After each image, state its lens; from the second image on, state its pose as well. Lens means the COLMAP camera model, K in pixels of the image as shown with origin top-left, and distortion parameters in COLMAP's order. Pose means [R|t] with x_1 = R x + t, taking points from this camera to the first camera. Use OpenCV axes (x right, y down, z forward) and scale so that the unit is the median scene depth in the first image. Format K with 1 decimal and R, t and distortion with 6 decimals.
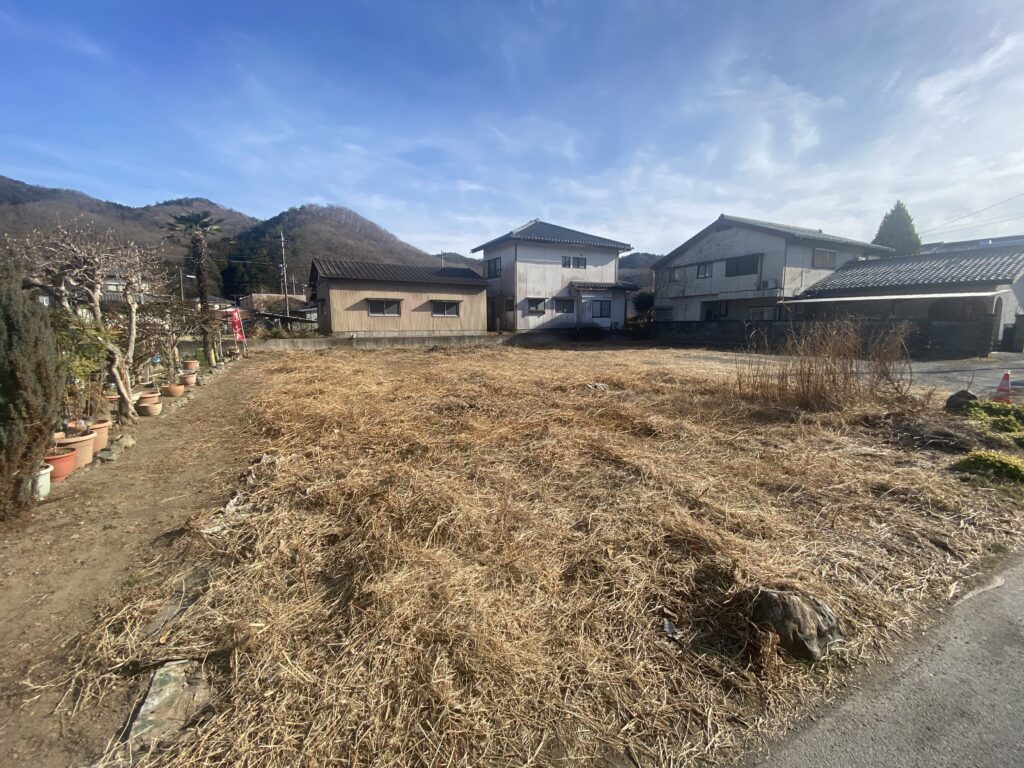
lens RADIAL K [[399.4, 0, 515.2], [0, 399.4, 381.1], [0, 0, 1]] dist [-0.005690, -0.009471]
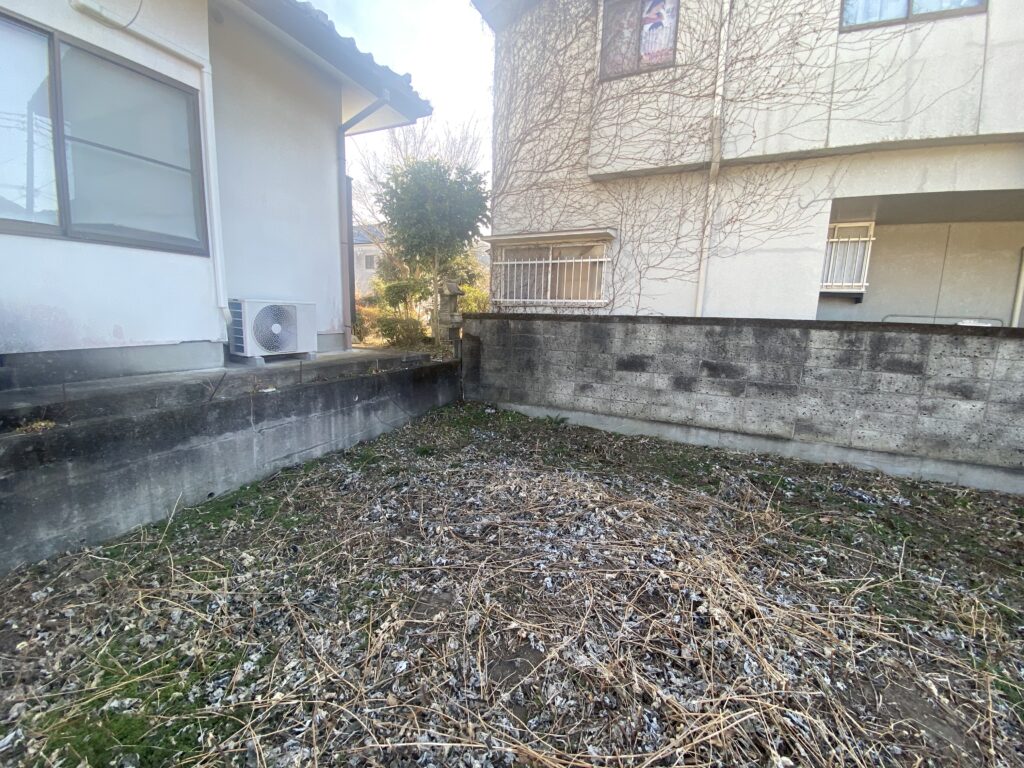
lens RADIAL K [[399.4, 0, 510.1], [0, 399.4, 390.6], [0, 0, 1]] dist [-0.005690, -0.009471]
pose [[0.801118, -0.069157, 0.594497, 0.240667], [0.038807, 0.997214, 0.063710, -0.126817], [-0.597247, -0.027968, 0.801570, 0.869280]]
